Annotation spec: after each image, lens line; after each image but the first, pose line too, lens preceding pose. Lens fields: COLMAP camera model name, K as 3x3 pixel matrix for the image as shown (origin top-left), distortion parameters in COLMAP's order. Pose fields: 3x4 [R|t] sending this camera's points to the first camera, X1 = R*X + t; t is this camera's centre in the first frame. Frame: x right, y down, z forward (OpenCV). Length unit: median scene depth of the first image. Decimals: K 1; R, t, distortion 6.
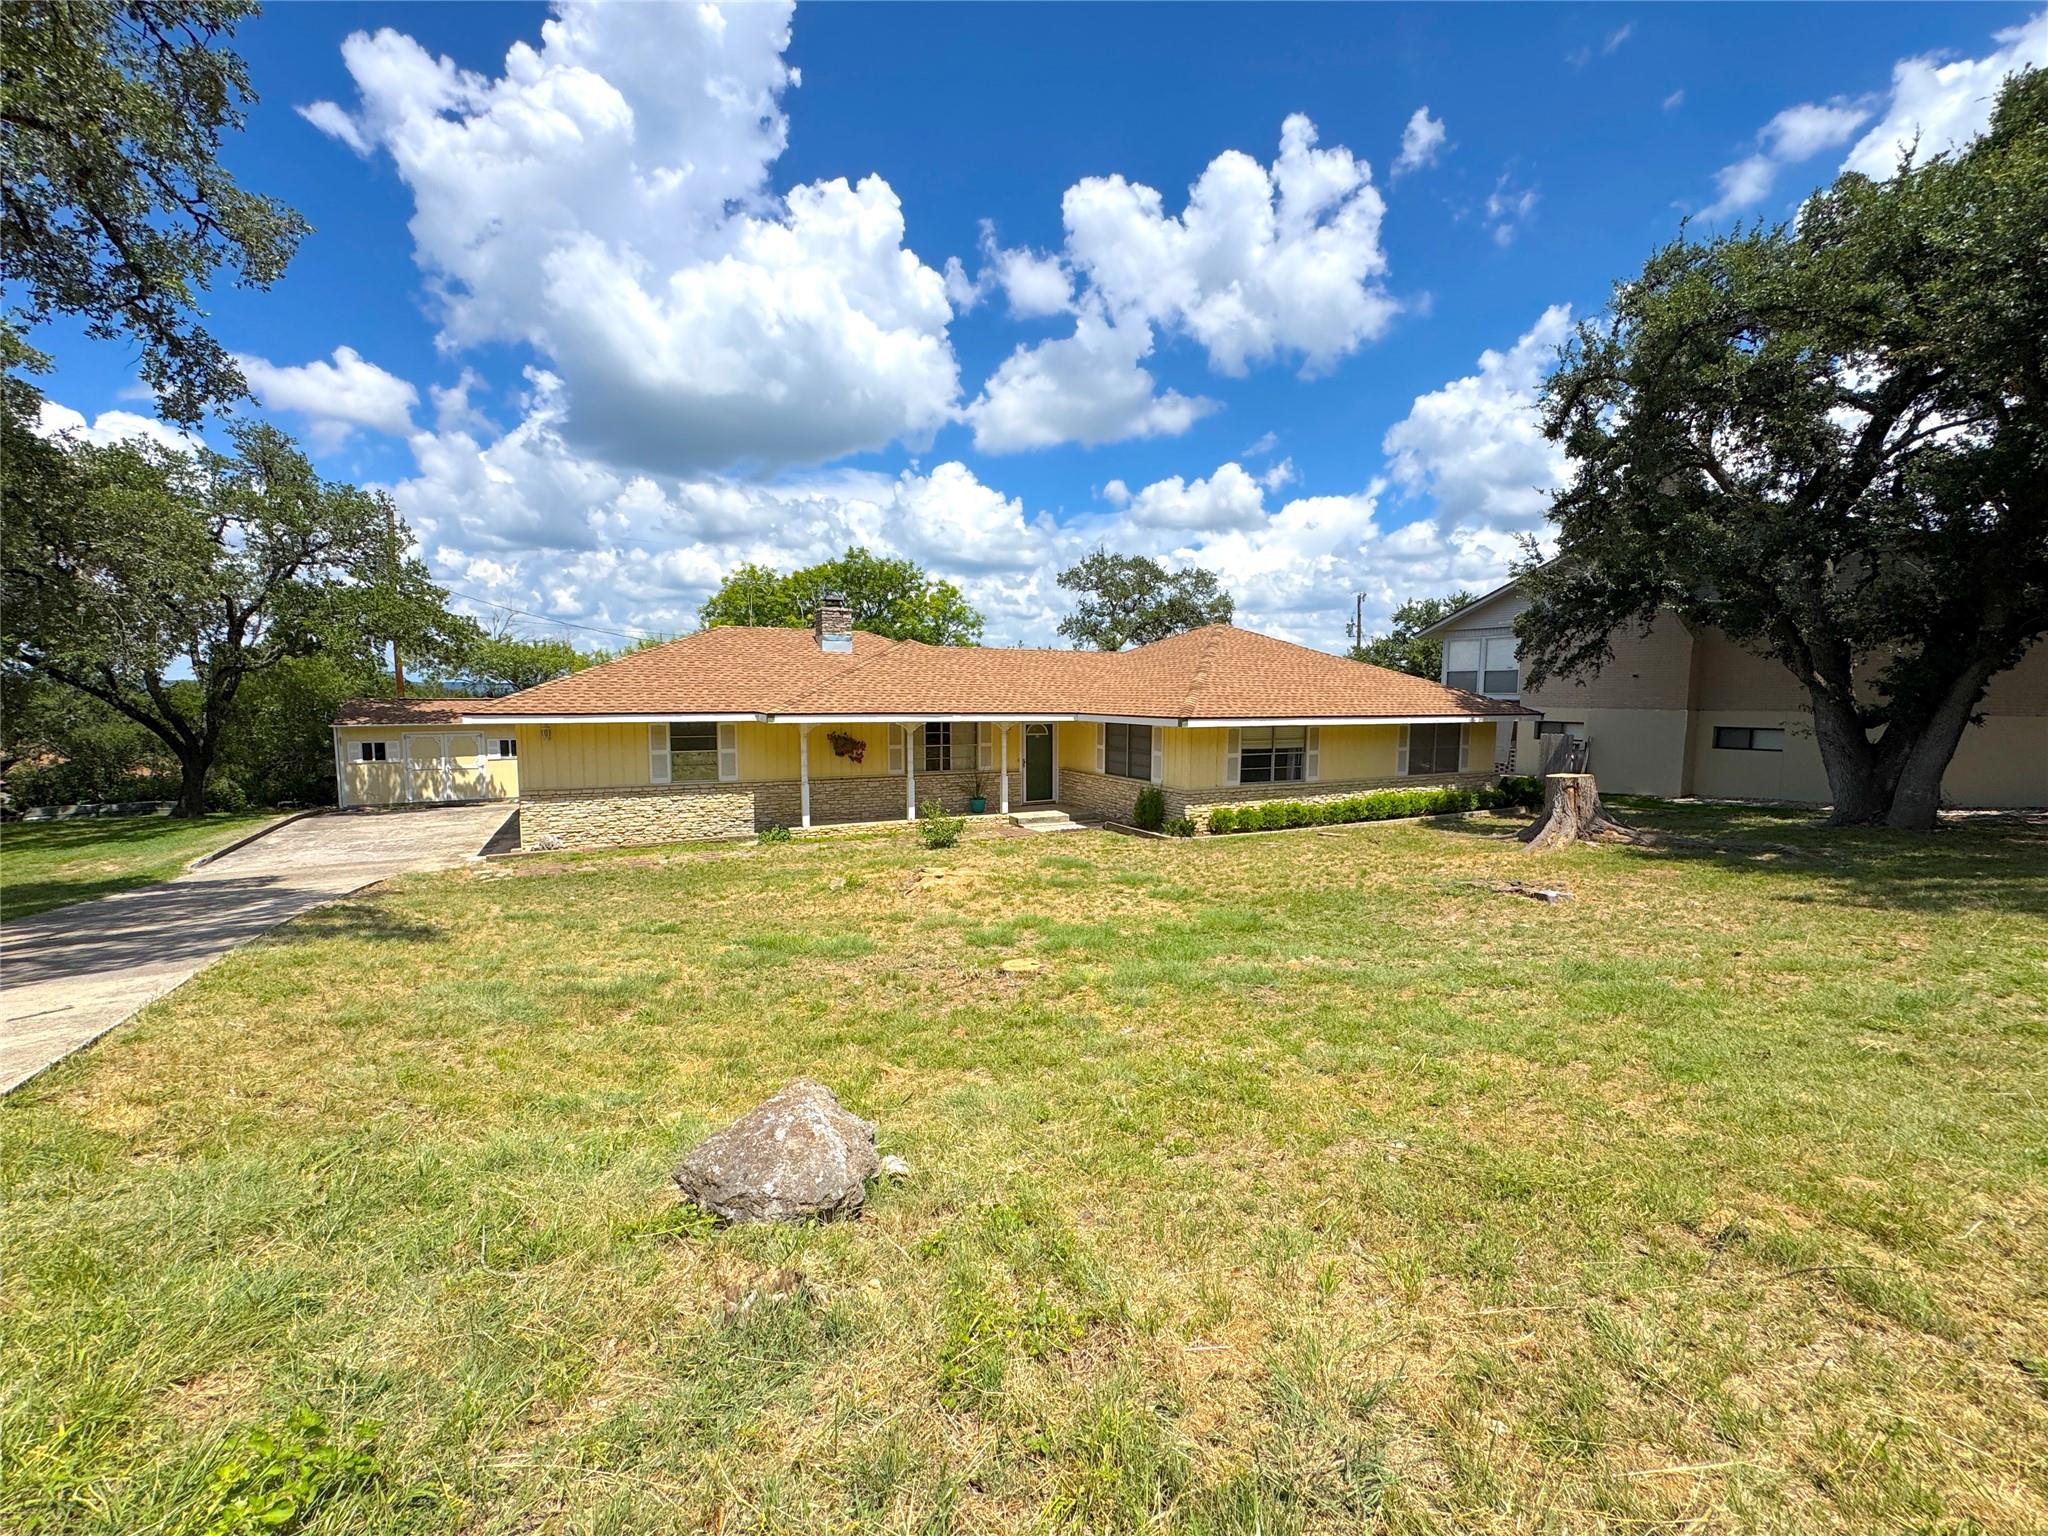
lens RADIAL K [[822.7, 0, 1028.1], [0, 822.7, 792.3], [0, 0, 1]] dist [0.013509, 0.000434]
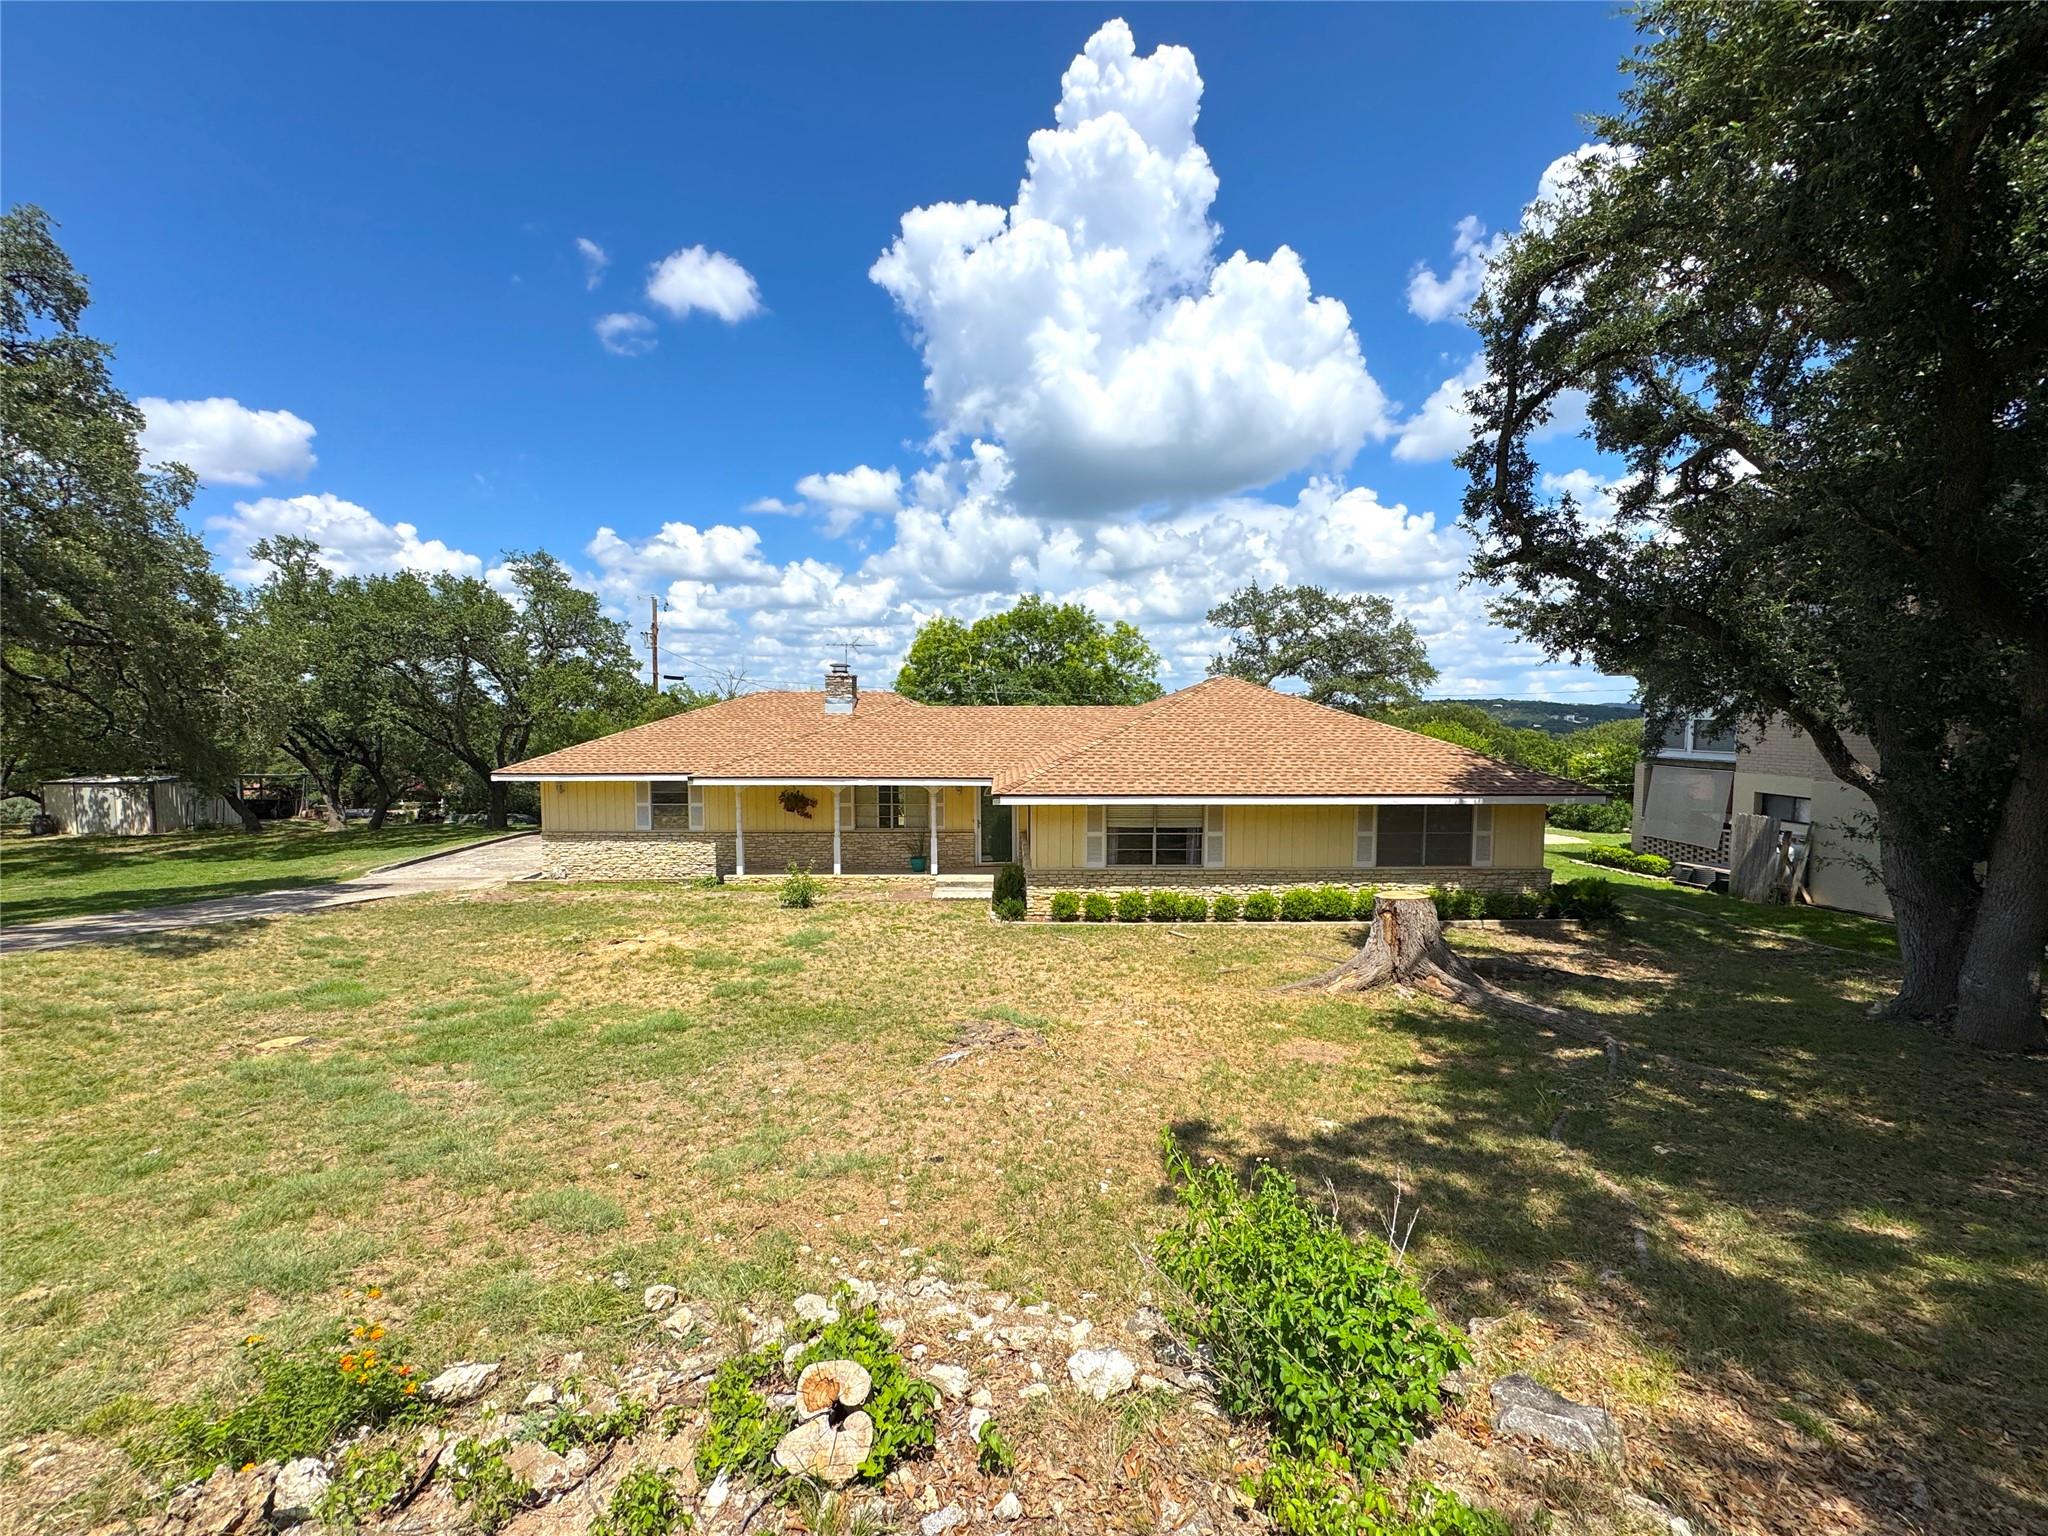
lens RADIAL K [[821.8, 0, 1024.0], [0, 821.8, 768.0], [0, 0, 1]] dist [-0.001819, 0.000130]
pose [[0.892247, 0.022488, -0.450988, 0.518340], [-0.047968, 0.997828, -0.045145, -0.064393], [0.448993, 0.061913, 0.891388, 0.143797]]
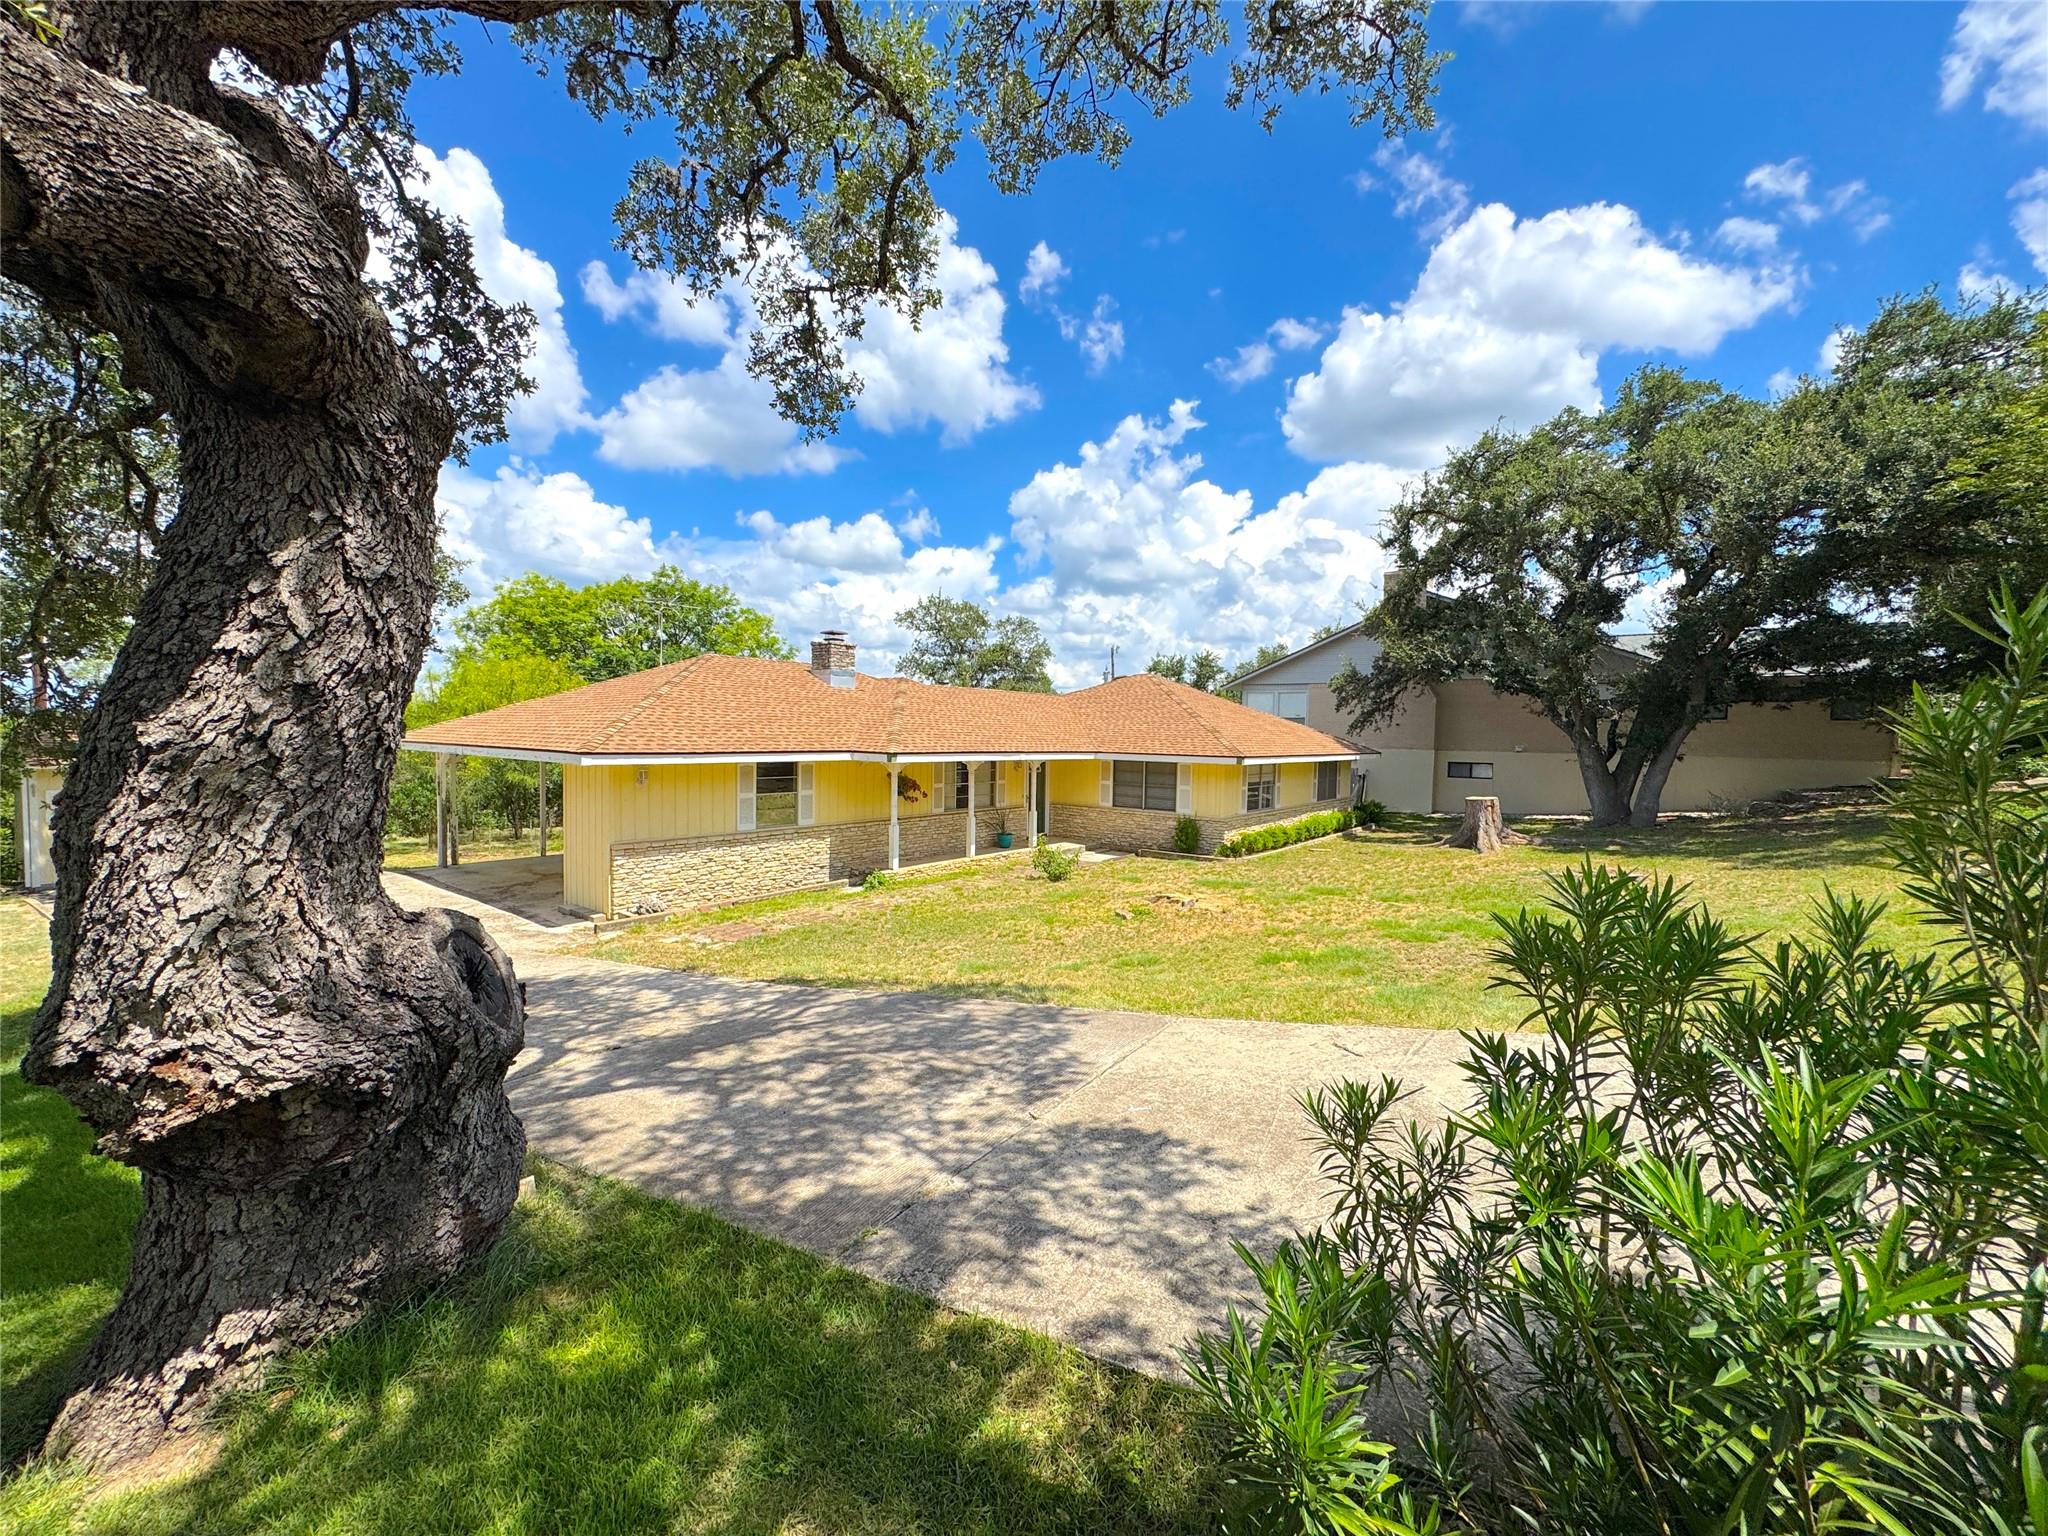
lens RADIAL K [[821.8, 0, 1024.0], [0, 821.8, 768.0], [0, 0, 1]] dist [-0.001819, 0.000130]
pose [[0.910482, -0.007770, 0.413476, -0.465043], [0.037563, 0.997244, -0.063975, -0.008403], [-0.411840, 0.073779, 0.908265, 0.050143]]
